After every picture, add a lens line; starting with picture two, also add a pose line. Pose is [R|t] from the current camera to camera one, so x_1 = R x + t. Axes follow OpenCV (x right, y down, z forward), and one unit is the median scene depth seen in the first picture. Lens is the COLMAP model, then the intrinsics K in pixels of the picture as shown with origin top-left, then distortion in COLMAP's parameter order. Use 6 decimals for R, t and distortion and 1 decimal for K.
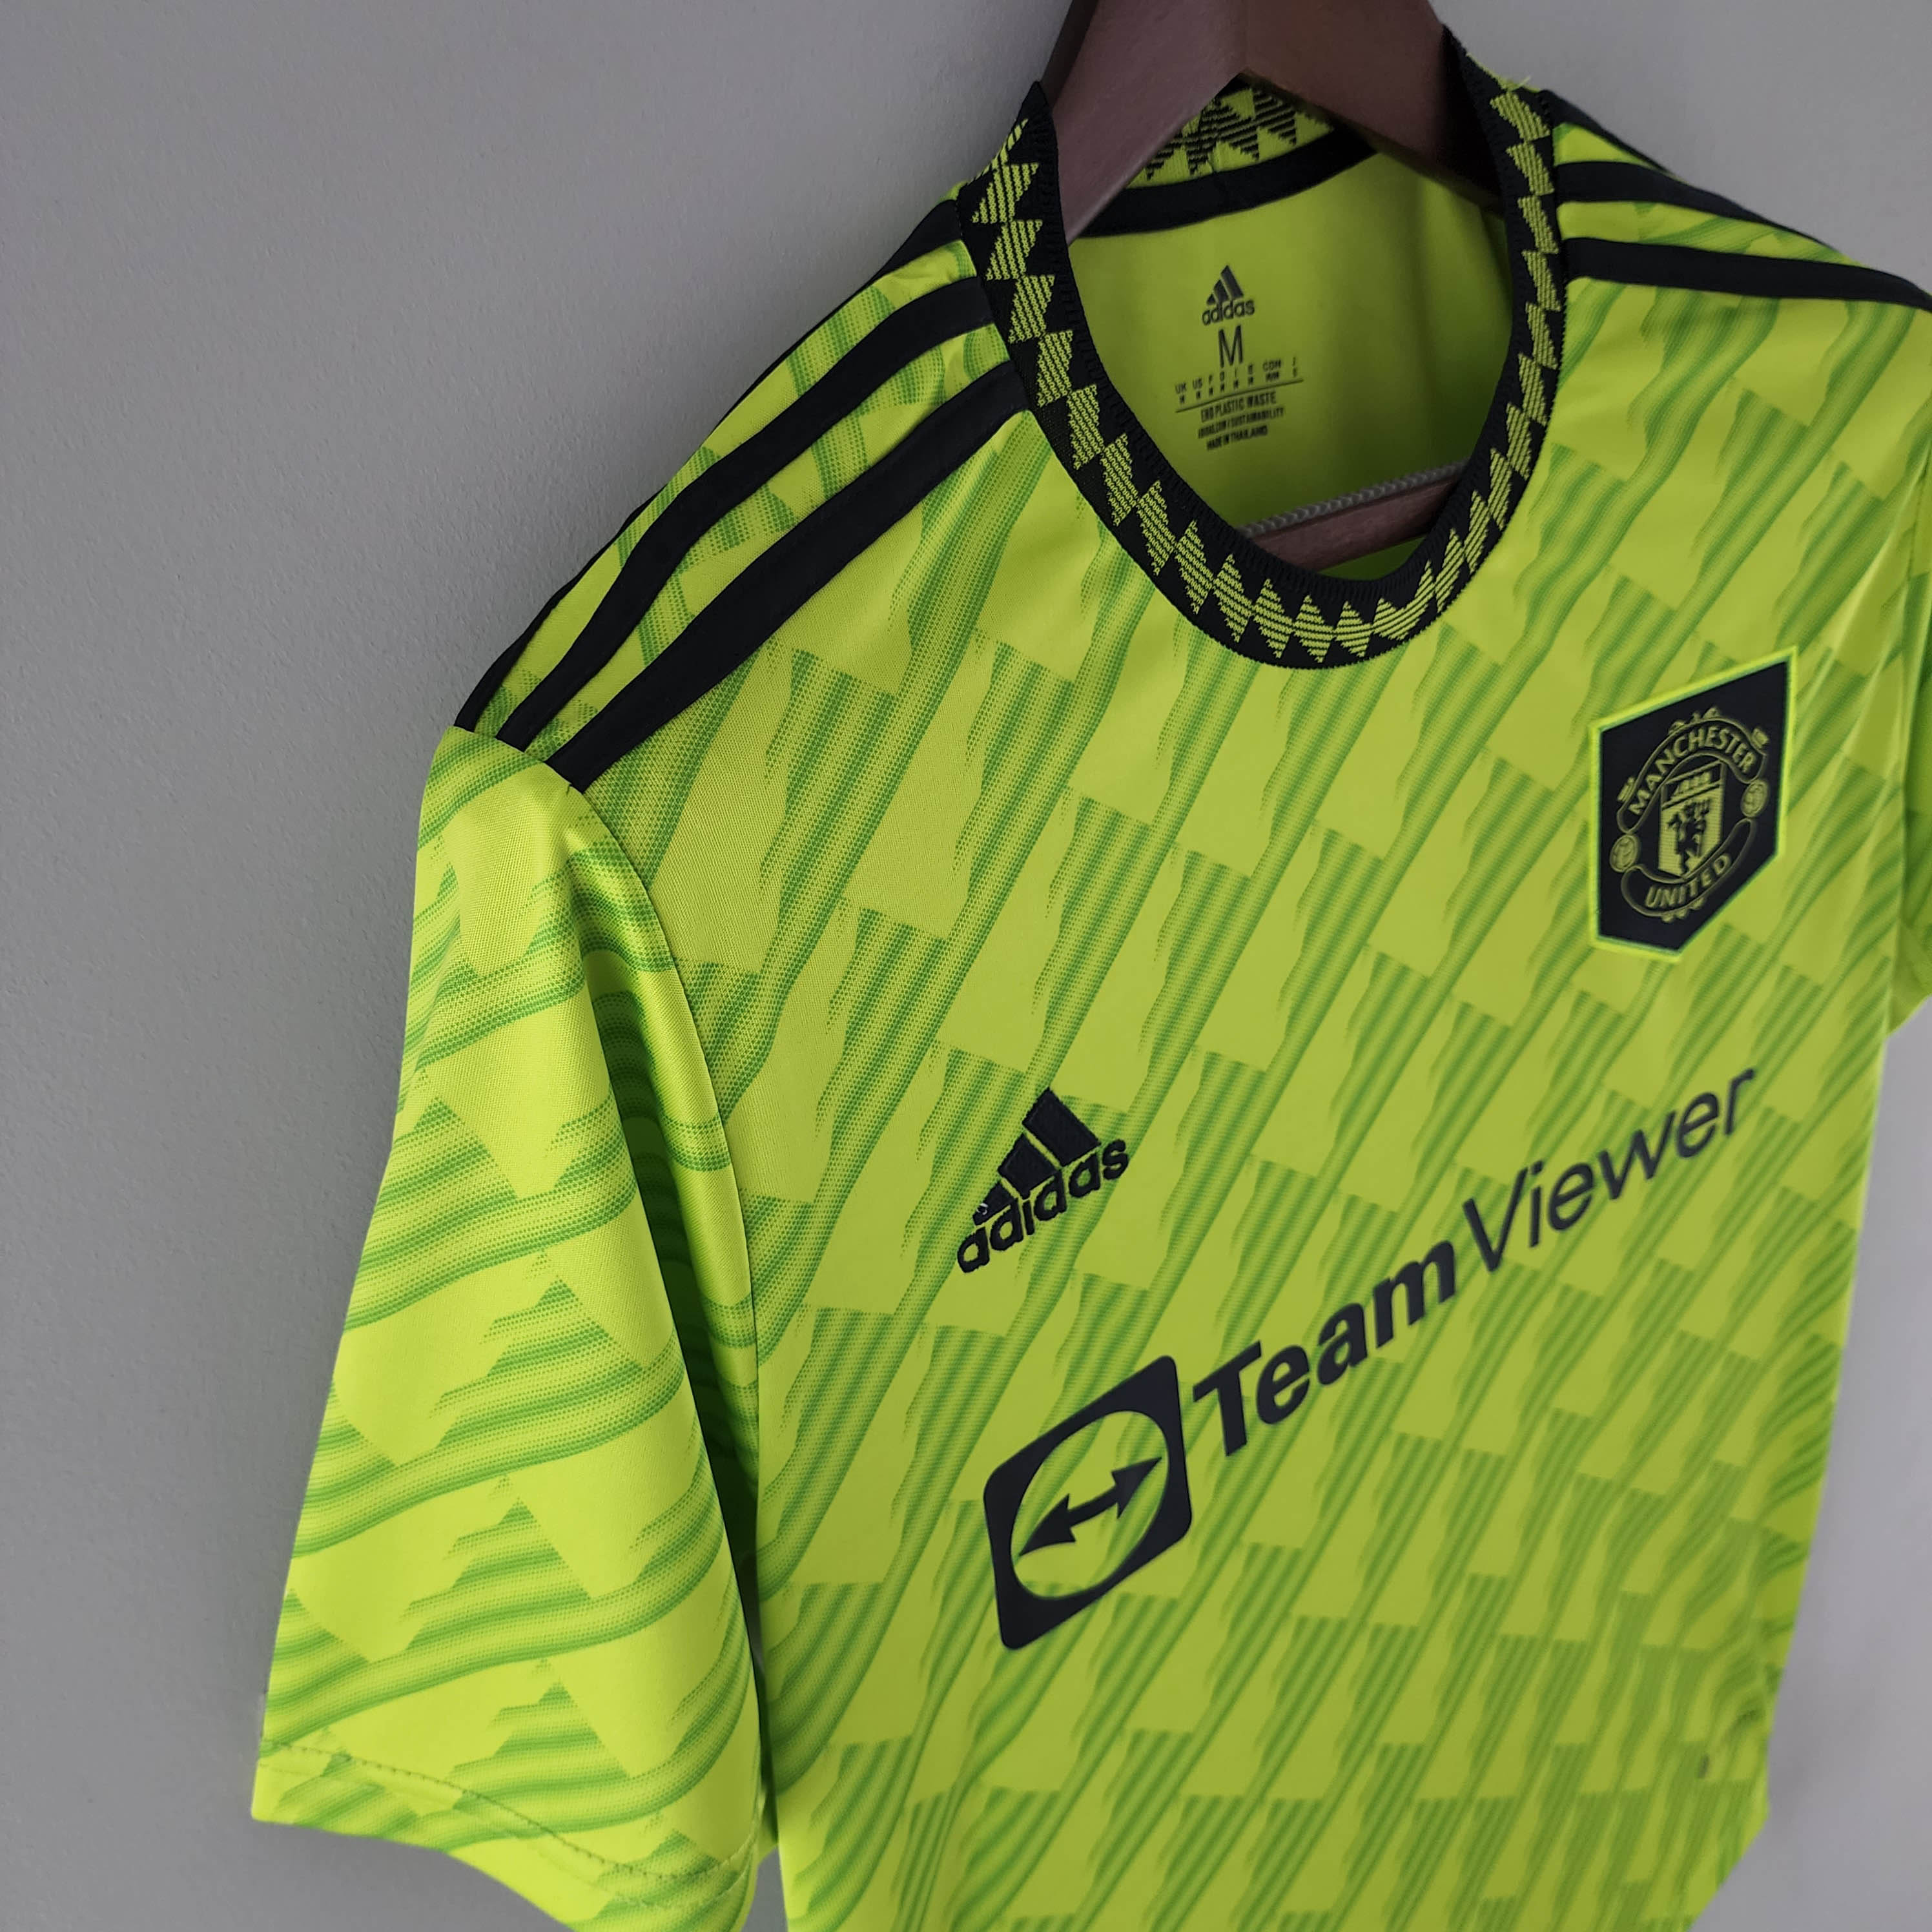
lens RADIAL K [[1884.9, 0, 950.4], [0, 1884.9, 963.5], [0, 0, 1]] dist [0.051322, 0.000000]
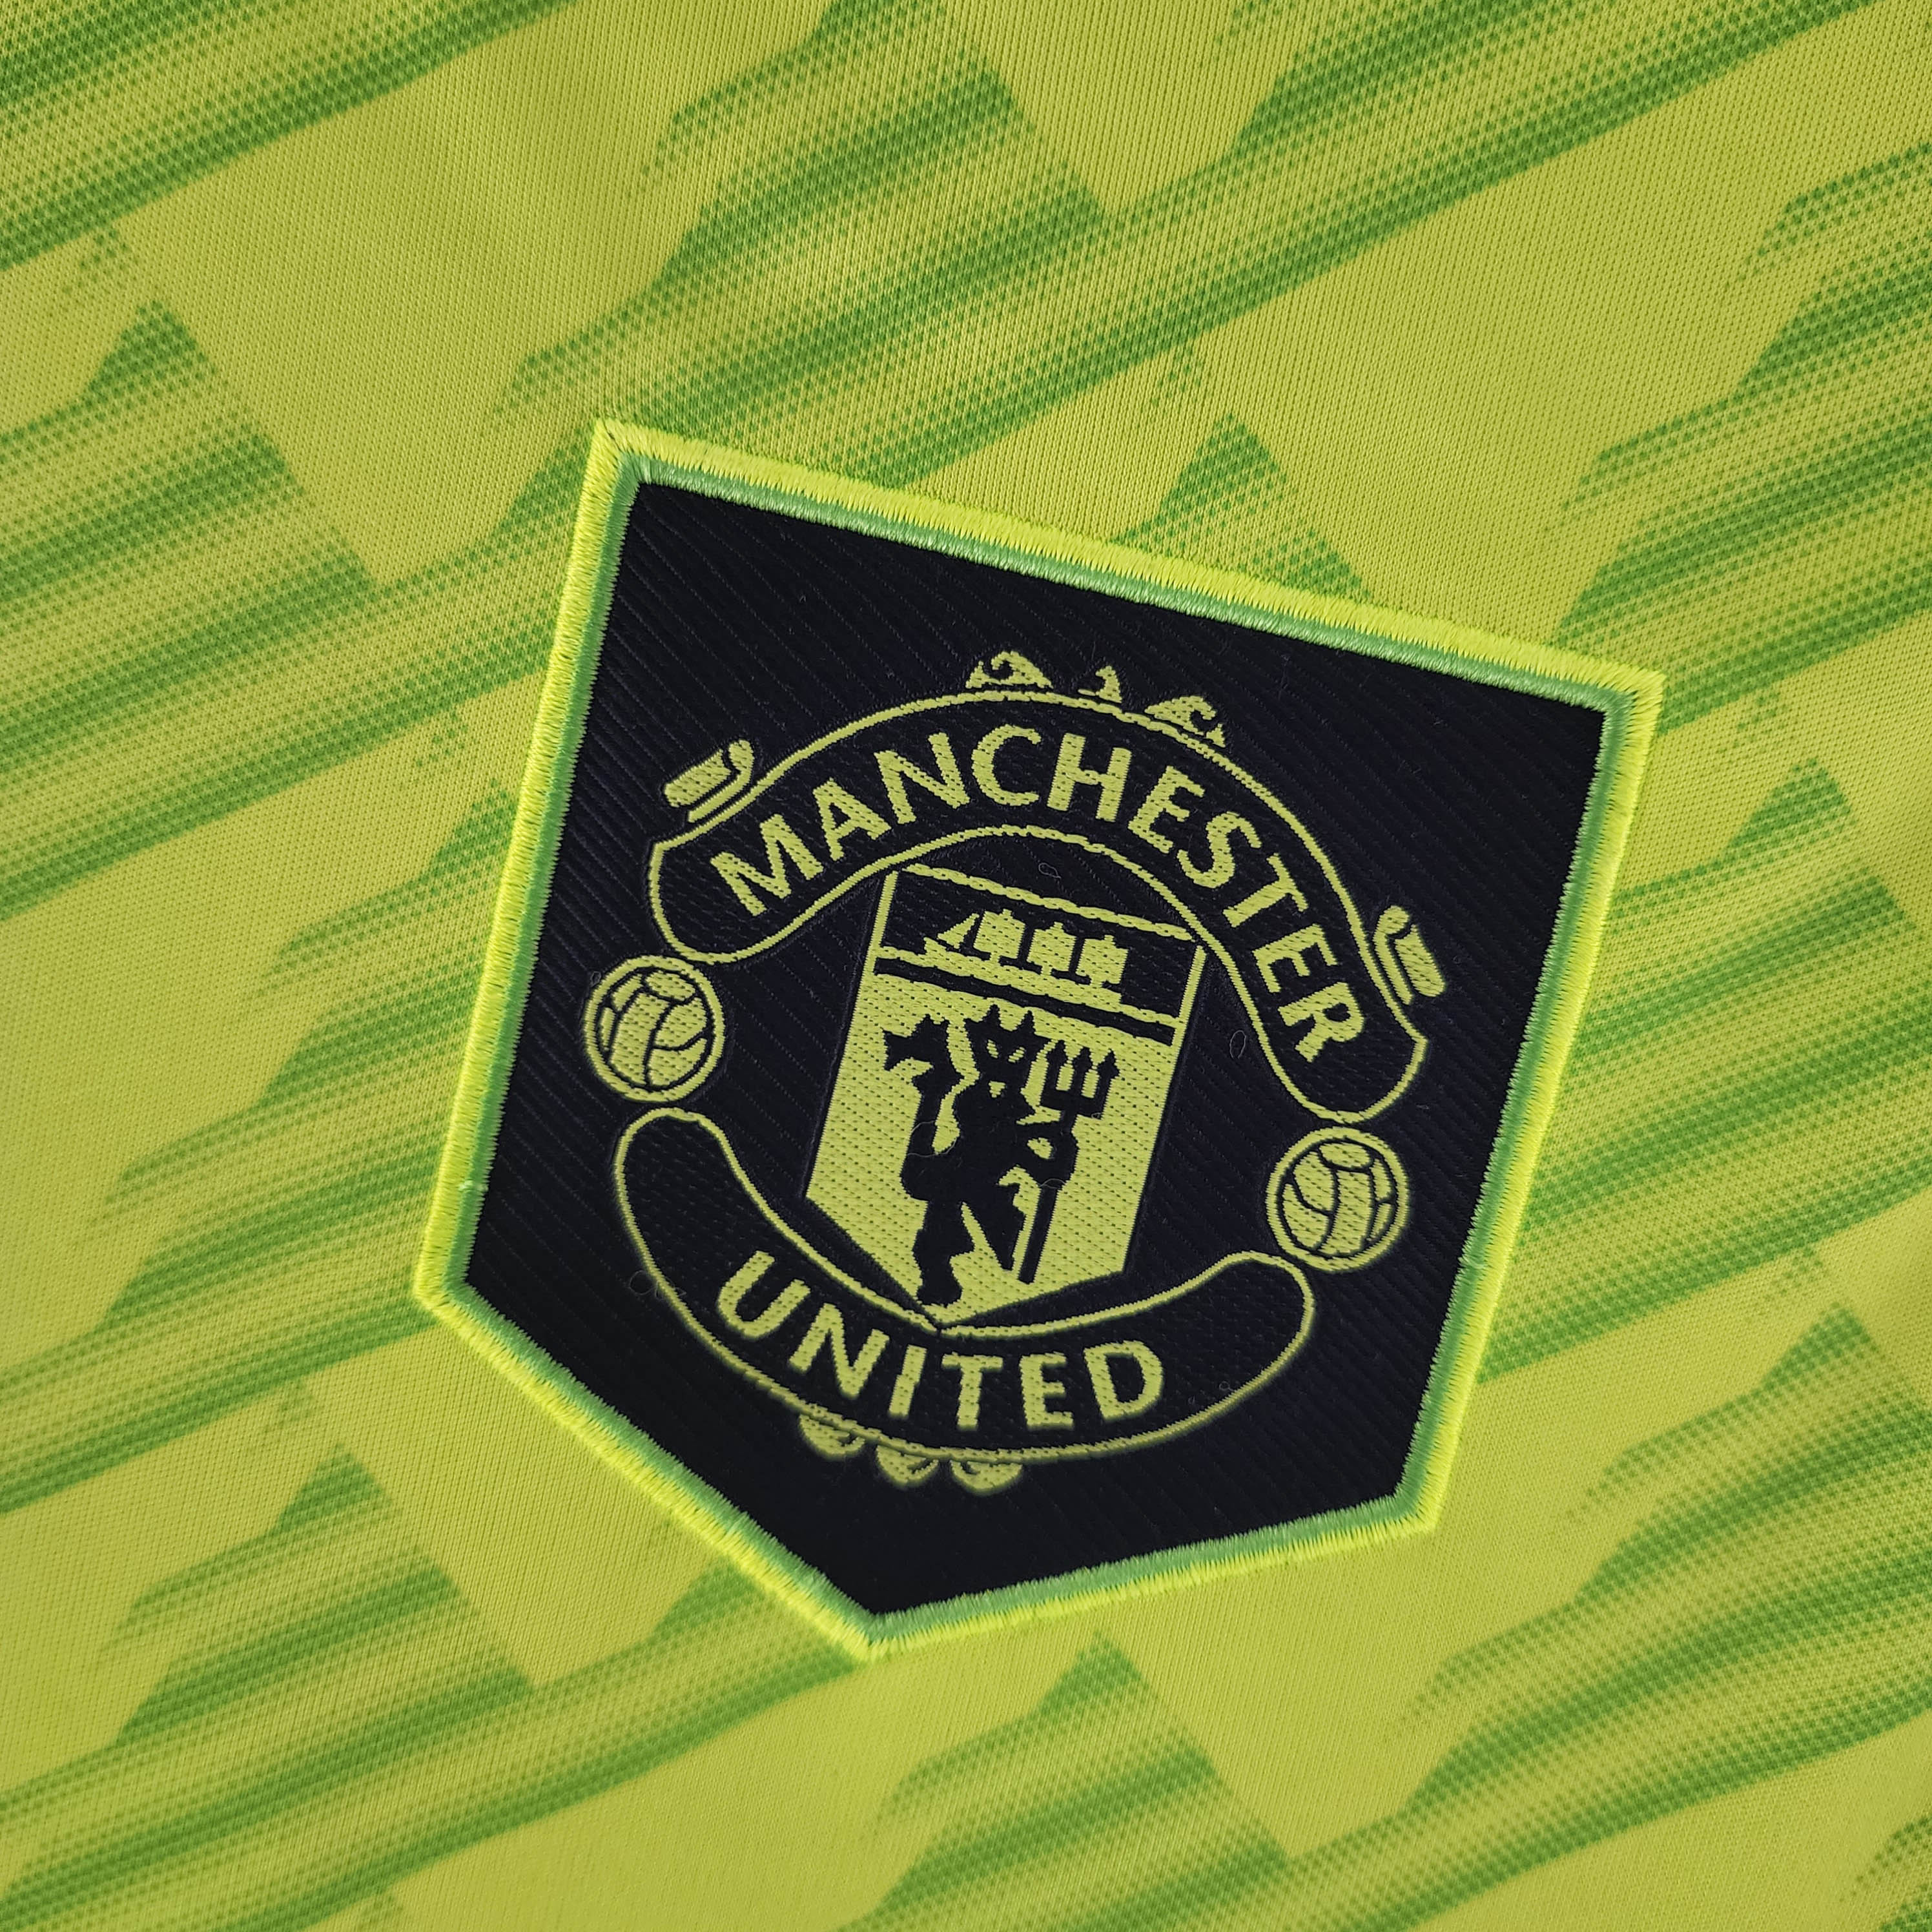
lens RADIAL K [[1884.9, 0, 960.8], [0, 1884.9, 969.0], [0, 0, 1]] dist [0.051322, 0.000000]
pose [[0.780039, 0.383963, -0.494077, 0.559714], [-0.541015, 0.810572, -0.224223, -0.031311], [0.314392, 0.442206, 0.840007, 0.853499]]
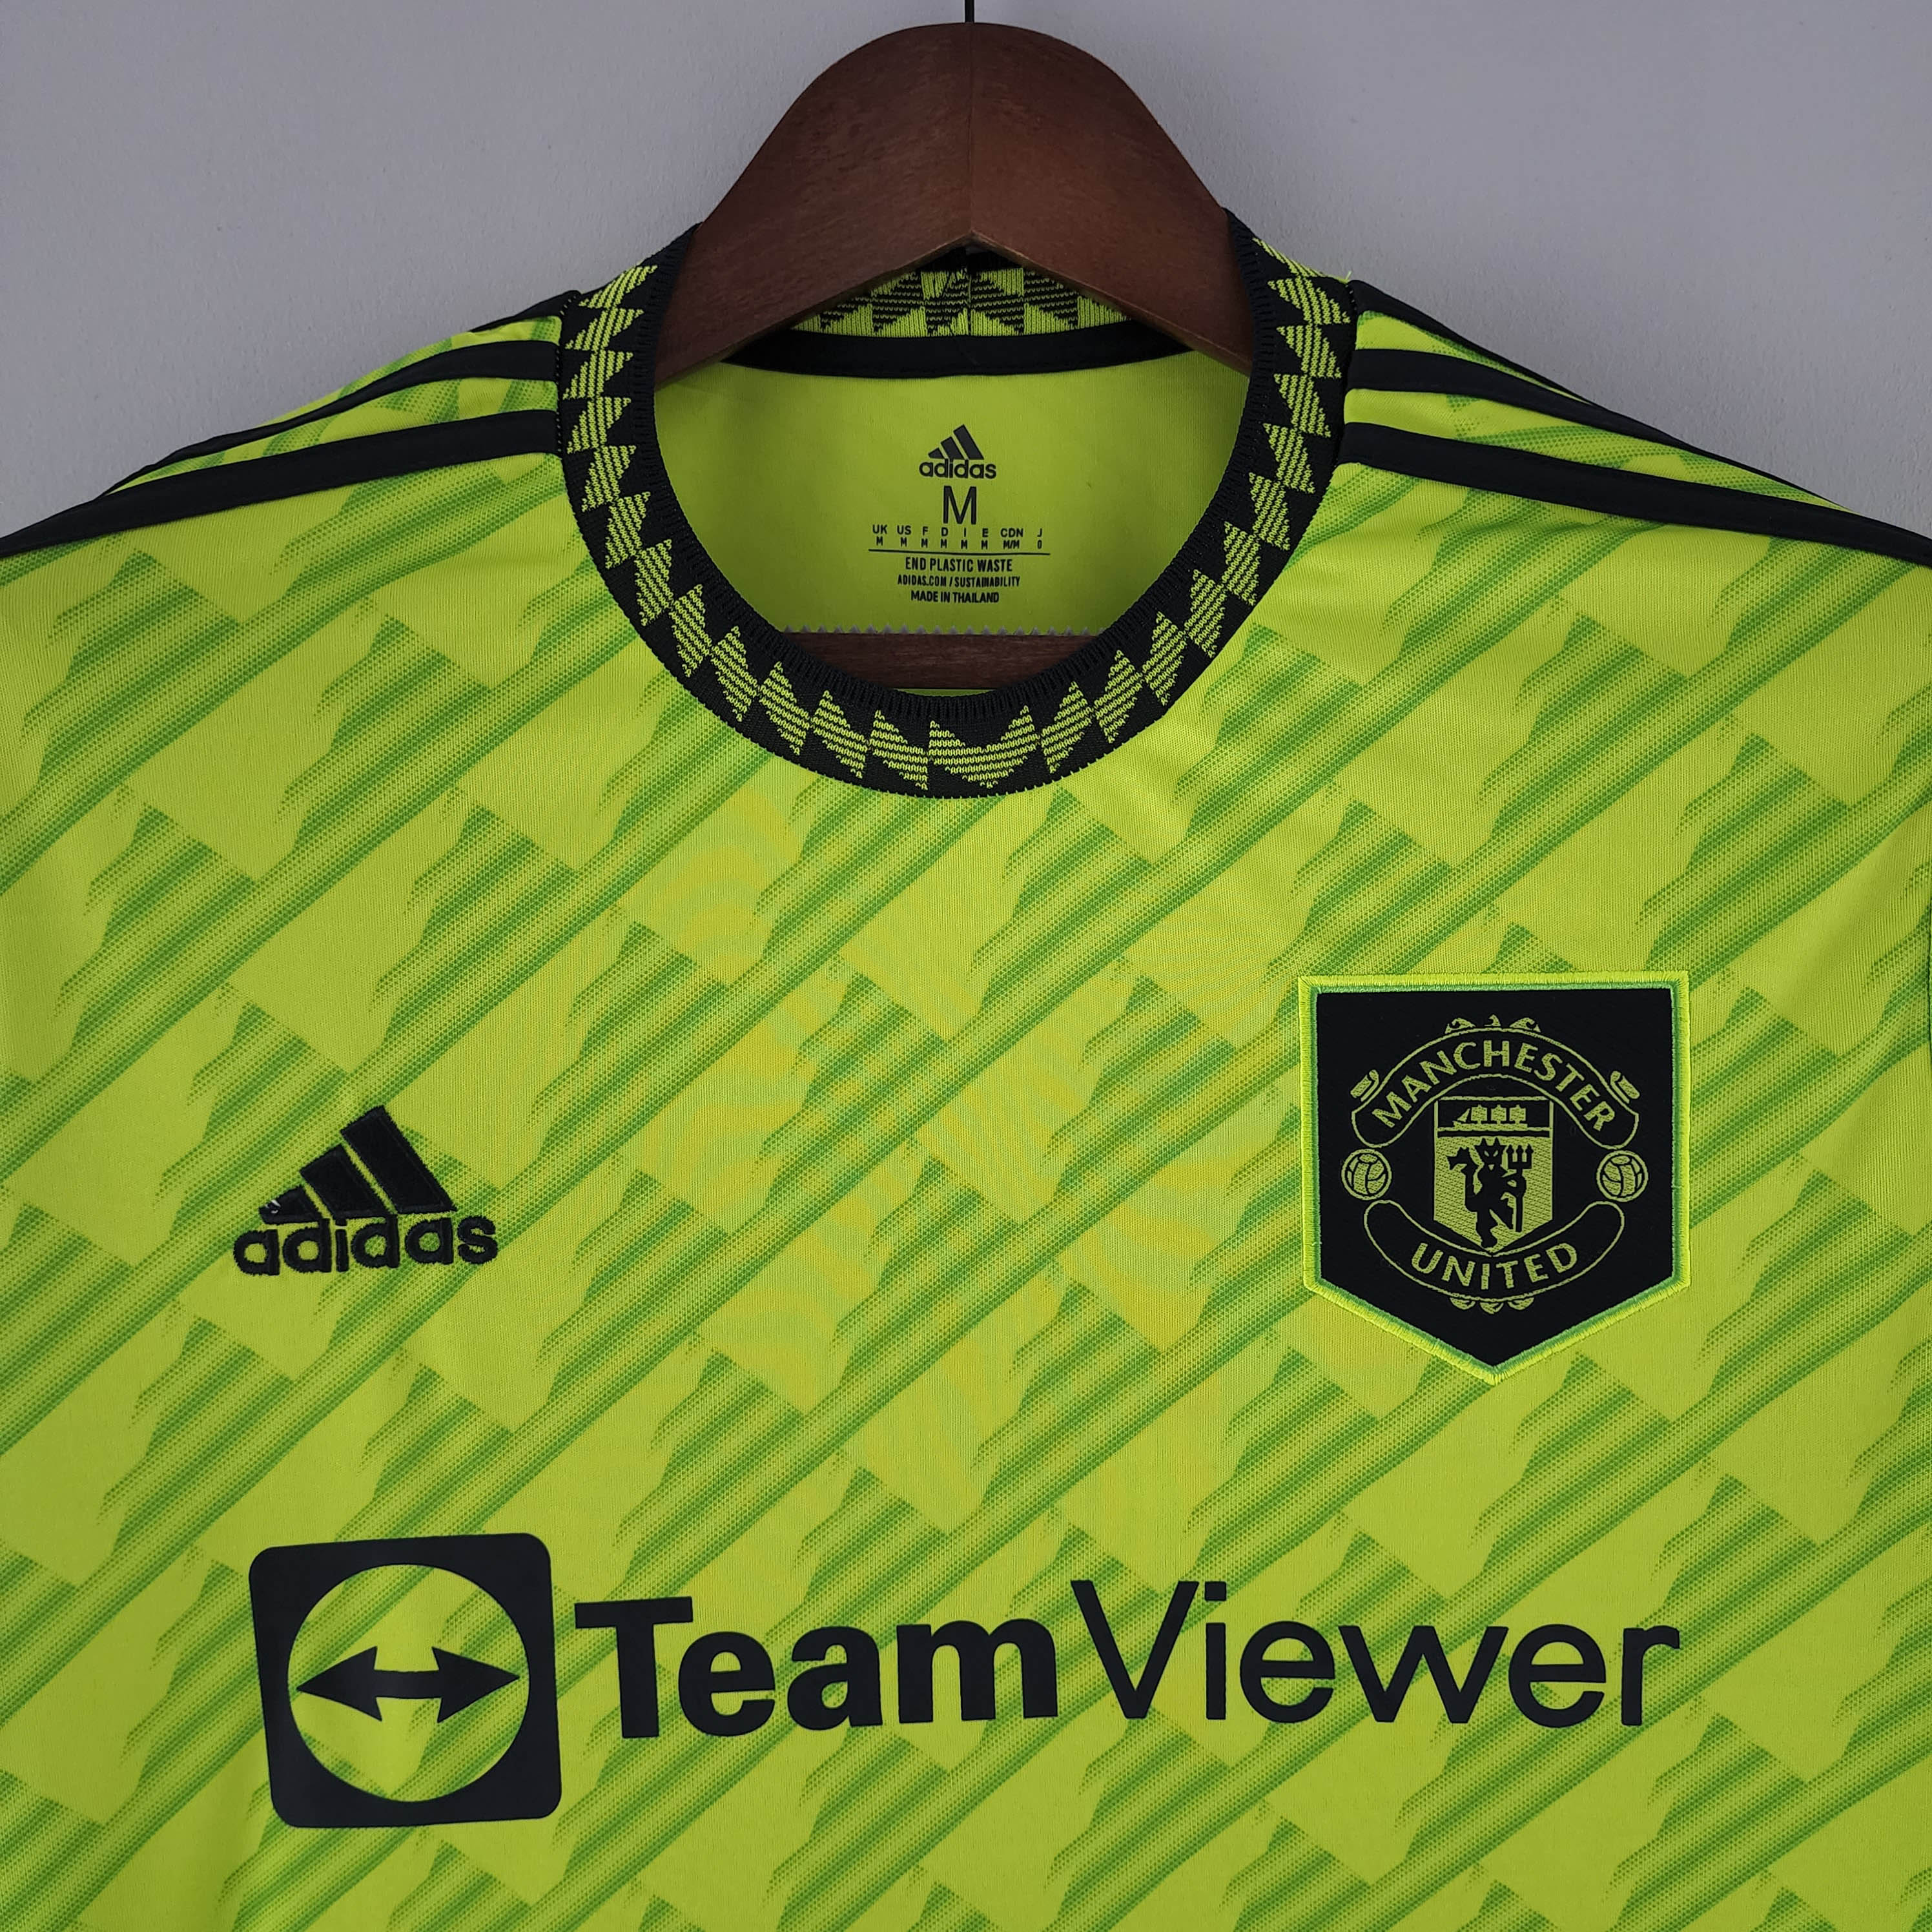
lens RADIAL K [[1884.9, 0, 957.4], [0, 1884.9, 966.0], [0, 0, 1]] dist [0.051322, 0.000000]
pose [[0.804001, 0.155815, -0.573851, 0.698702], [-0.343823, 0.909193, -0.234850, 0.107940], [0.485148, 0.386122, 0.784564, 0.320362]]
